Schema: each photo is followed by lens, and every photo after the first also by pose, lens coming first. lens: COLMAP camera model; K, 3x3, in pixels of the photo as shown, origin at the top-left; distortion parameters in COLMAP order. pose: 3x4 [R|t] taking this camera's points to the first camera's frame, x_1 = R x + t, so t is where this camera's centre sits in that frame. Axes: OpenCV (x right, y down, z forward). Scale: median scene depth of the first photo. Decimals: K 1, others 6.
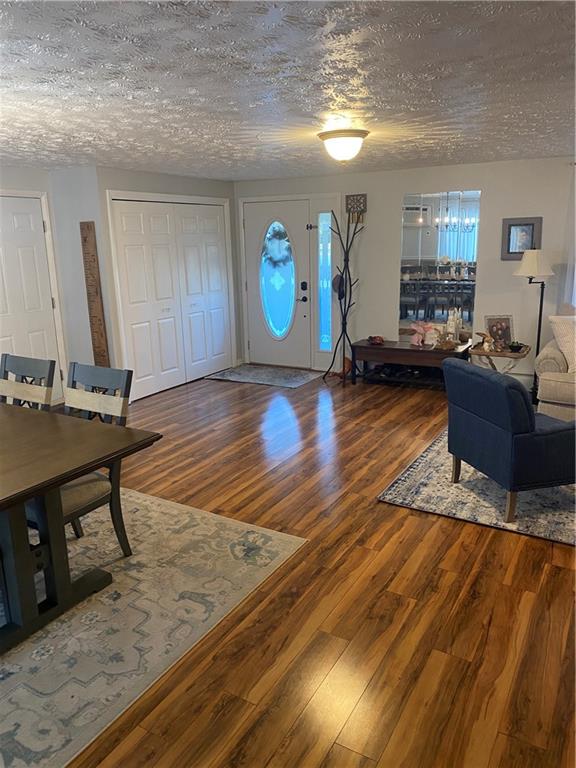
lens RADIAL K [[588.5, 0, 282.4], [0, 588.5, 367.3], [0, 0, 1]] dist [0.050310, -0.043116]
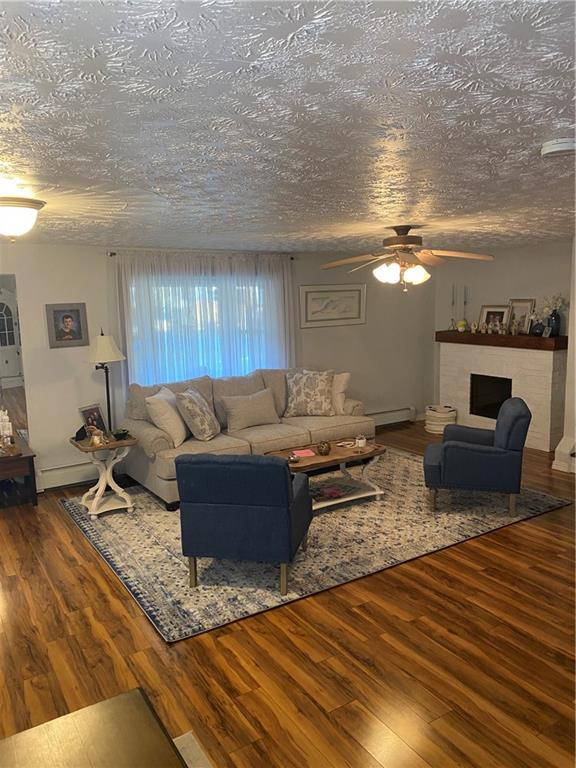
lens RADIAL K [[588.5, 0, 289.6], [0, 588.5, 382.0], [0, 0, 1]] dist [0.050310, -0.043116]
pose [[0.454563, -0.122500, 0.882250, -0.480773], [0.208195, 0.977672, 0.028481, -0.130271], [-0.866041, 0.170734, 0.469918, 0.423506]]
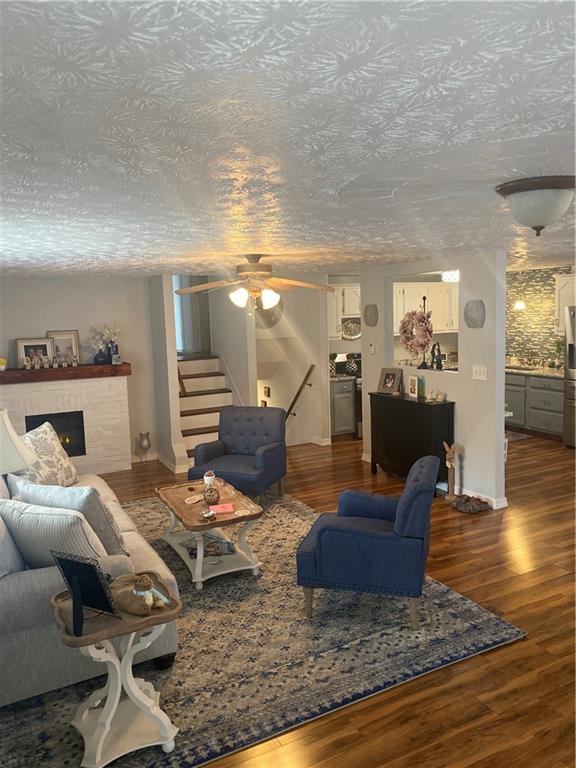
lens RADIAL K [[588.5, 0, 287.3], [0, 588.5, 382.1], [0, 0, 1]] dist [0.050310, -0.043116]
pose [[-0.848043, -0.018476, 0.529605, 0.002436], [0.160194, 0.943697, 0.289437, -0.468528], [-0.505135, 0.330294, -0.797336, 1.870159]]
